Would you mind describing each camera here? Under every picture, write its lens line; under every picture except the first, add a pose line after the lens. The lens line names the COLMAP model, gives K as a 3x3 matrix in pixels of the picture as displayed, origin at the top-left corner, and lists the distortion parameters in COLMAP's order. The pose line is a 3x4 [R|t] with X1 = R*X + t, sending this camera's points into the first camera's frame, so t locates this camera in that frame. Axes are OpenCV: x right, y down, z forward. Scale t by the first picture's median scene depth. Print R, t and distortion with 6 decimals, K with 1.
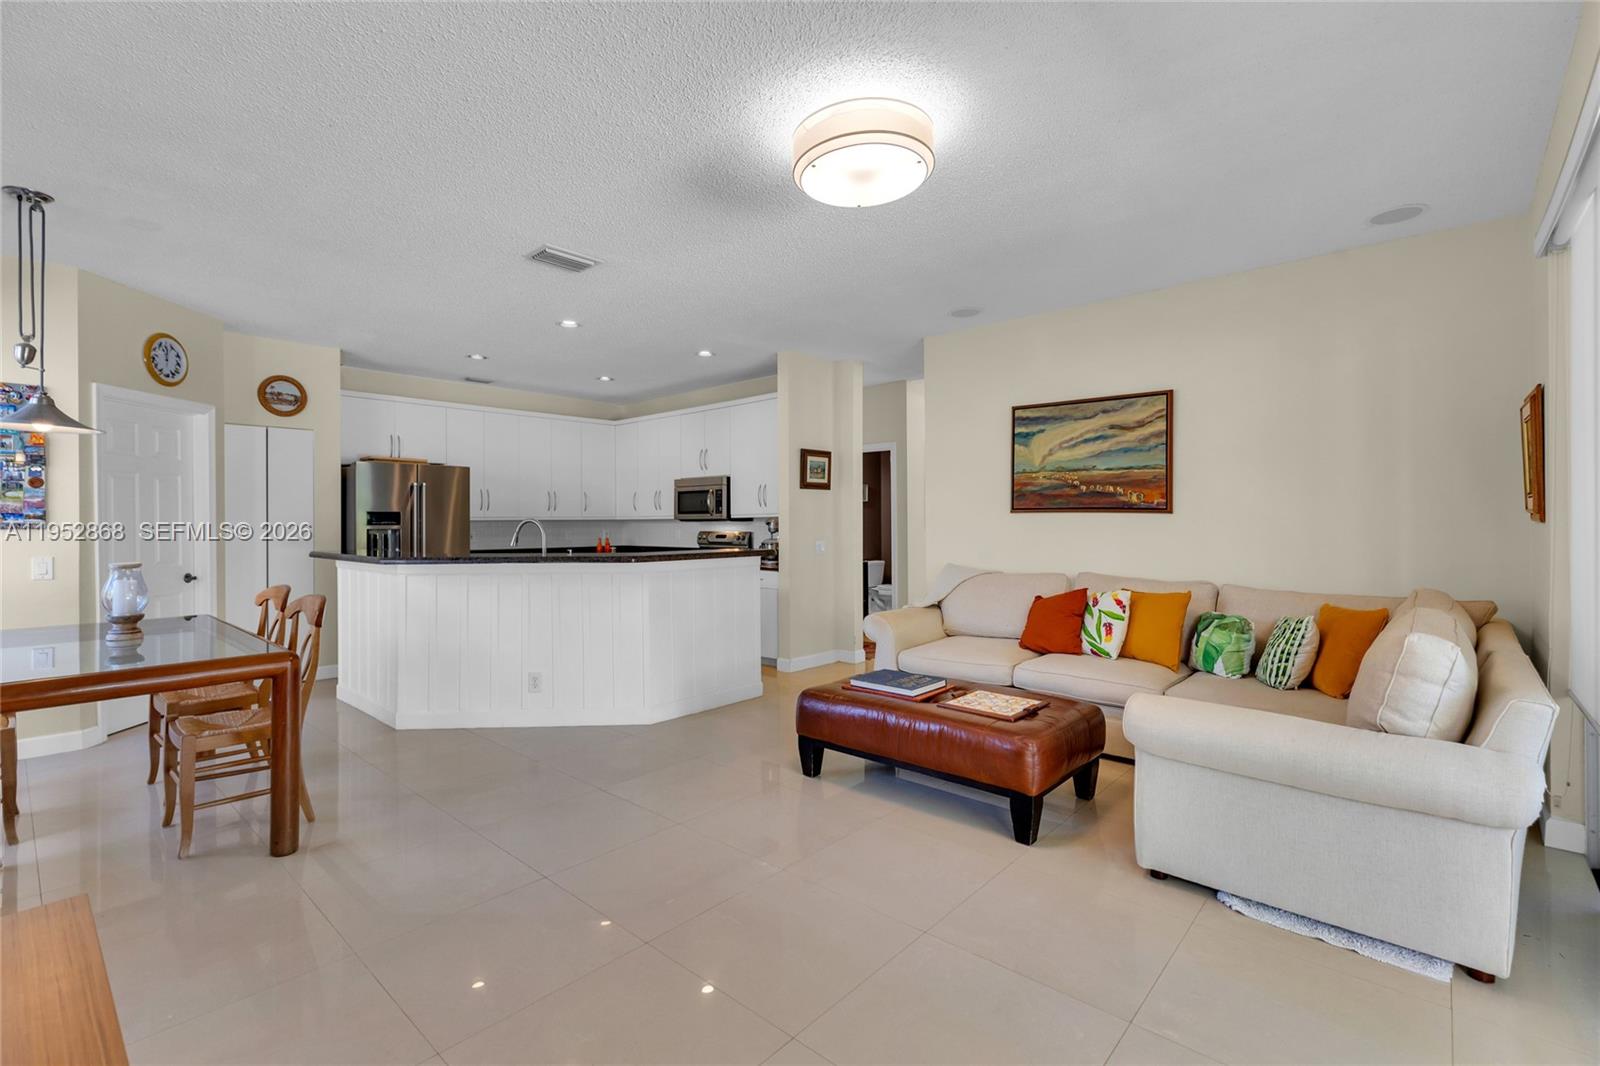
lens RADIAL K [[717.2, 0, 791.2], [0, 717.2, 526.3], [0, 0, 1]] dist [0.010798, -0.003132]
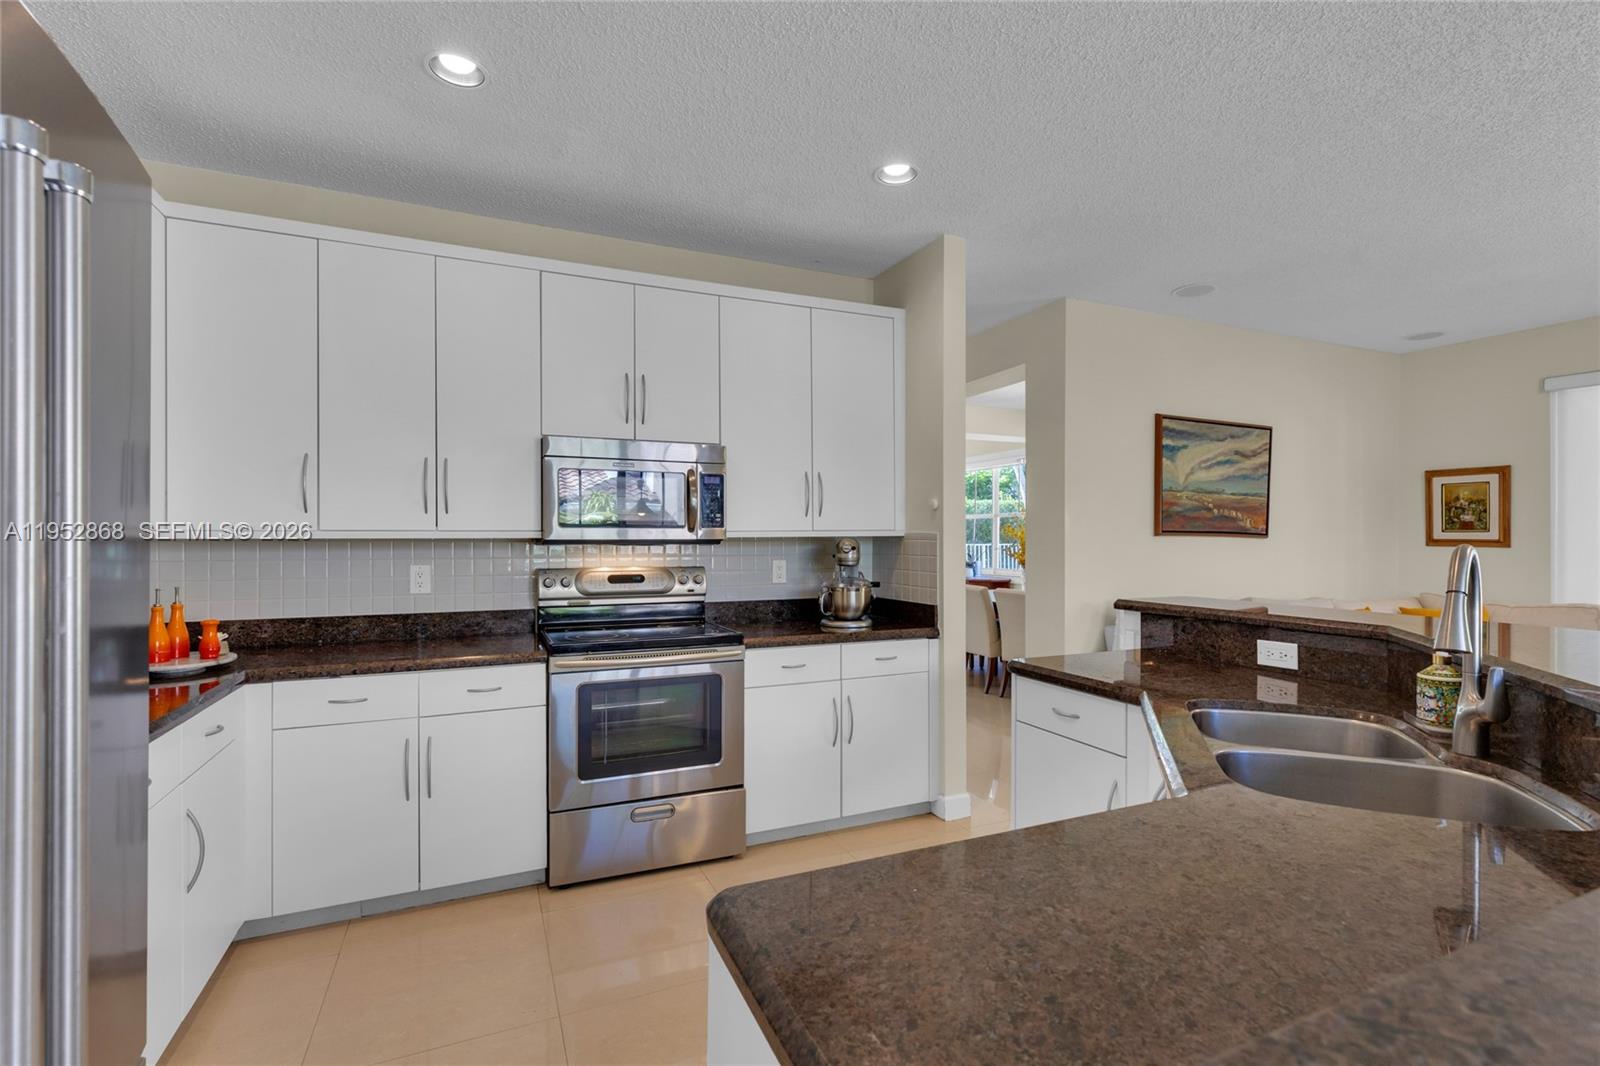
lens RADIAL K [[717.2, 0, 792.3], [0, 717.2, 536.4], [0, 0, 1]] dist [0.010798, -0.003132]
pose [[0.398577, 0.004854, 0.917122, -0.691856], [0.000936, 0.999983, -0.005700, -0.013832], [-0.917134, 0.003130, 0.398566, 1.097746]]
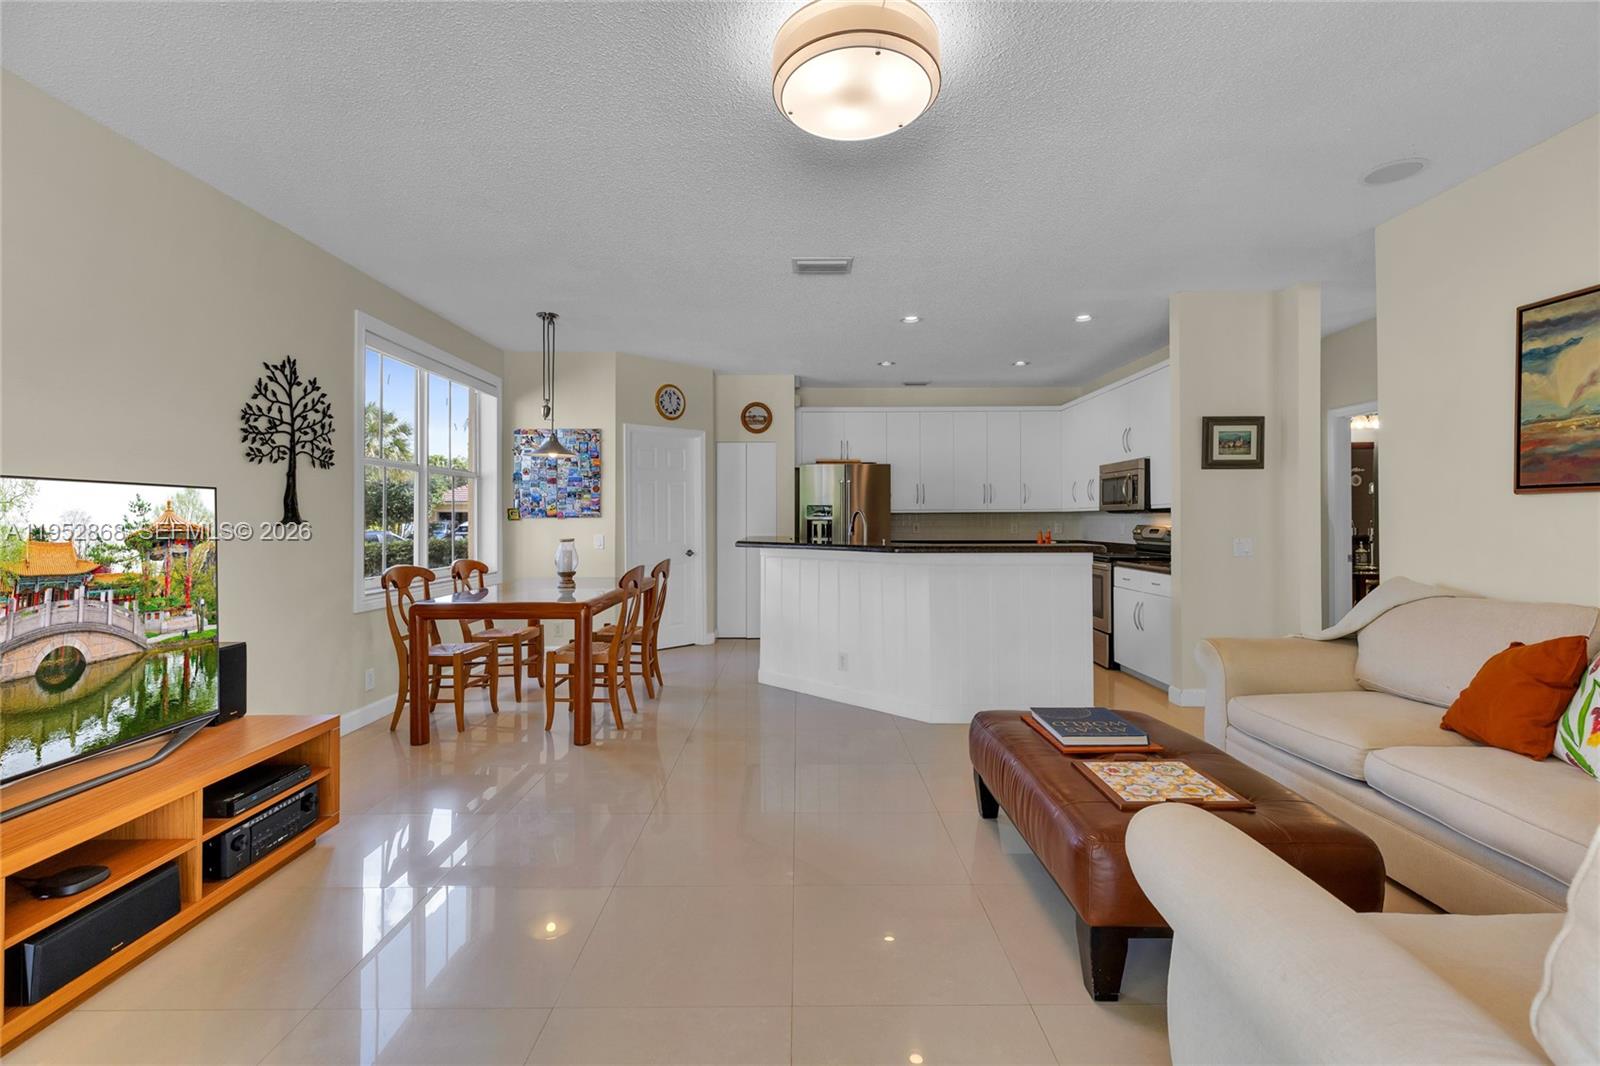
lens RADIAL K [[717.2, 0, 797.1], [0, 717.2, 514.5], [0, 0, 1]] dist [0.010798, -0.003132]
pose [[0.676641, -0.001742, -0.736311, 0.354661], [-0.005544, 0.999957, -0.007461, 0.005216], [0.736292, 0.009131, 0.676603, 0.200555]]
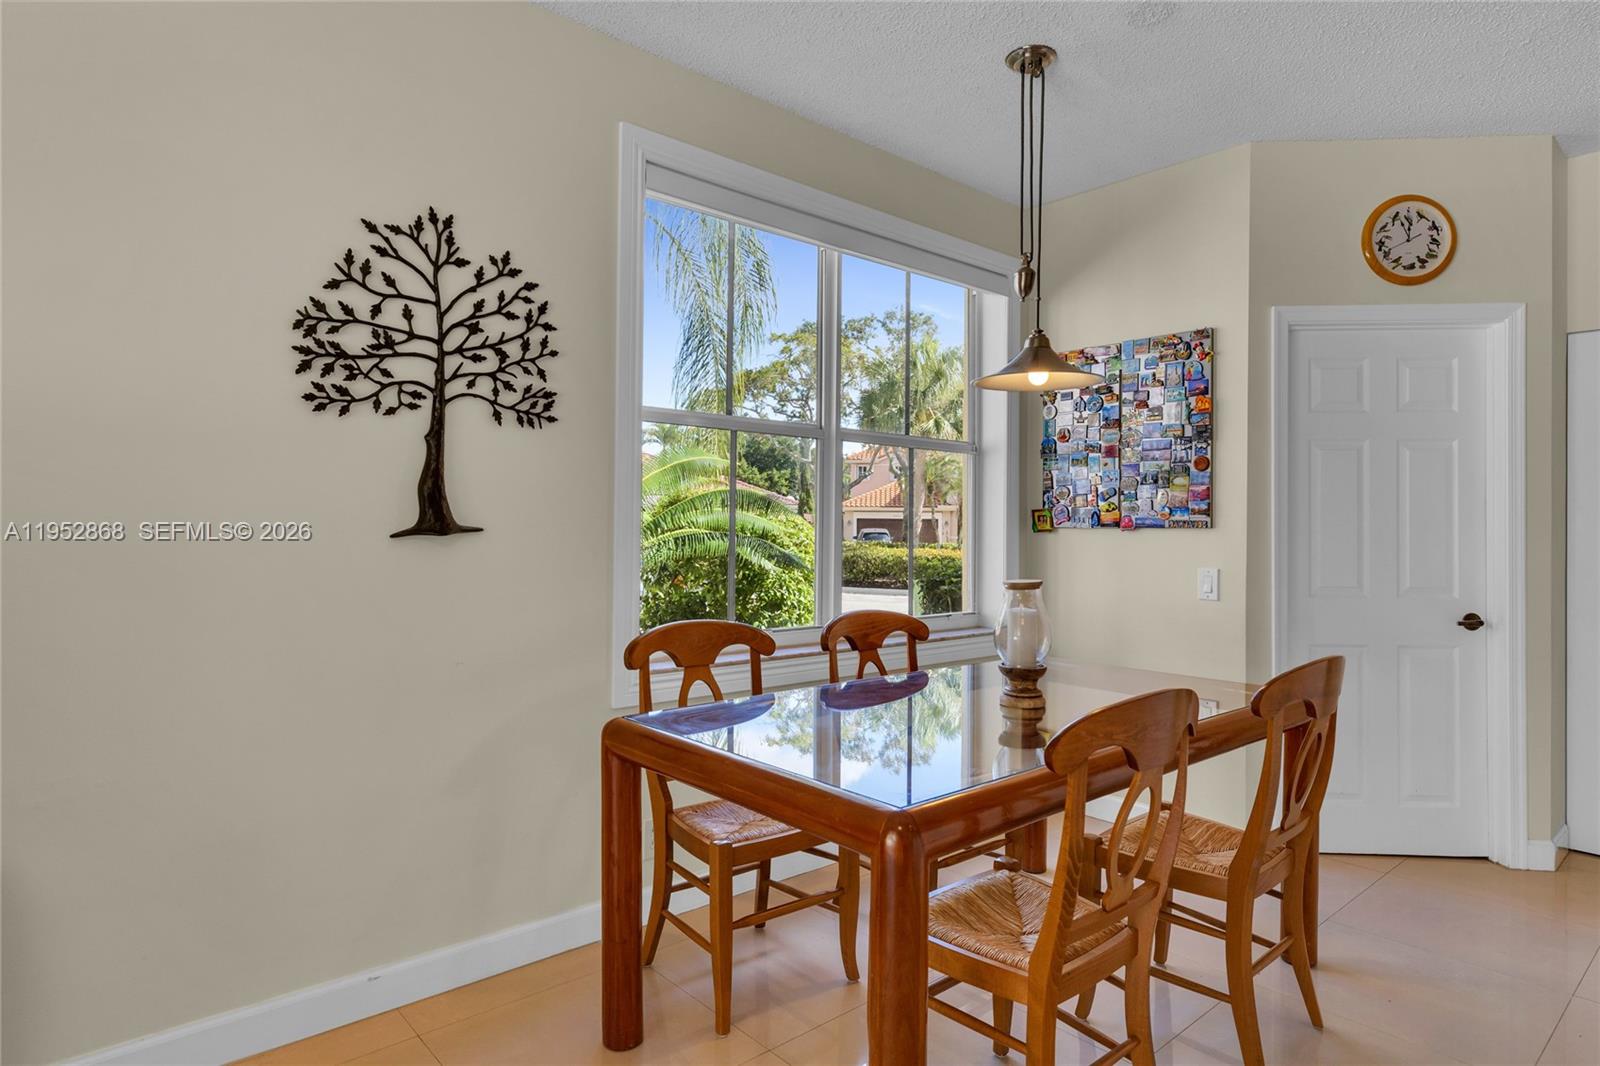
lens RADIAL K [[898.9, 0, 804.3], [0, 898.9, 523.2], [0, 0, 1]] dist [0.005593, 0.000399]
pose [[-0.100047, -0.002251, -0.994980, -0.093535], [-0.014345, 0.999897, -0.000819, 0.003987], [0.994879, 0.014191, -0.100069, 0.564458]]
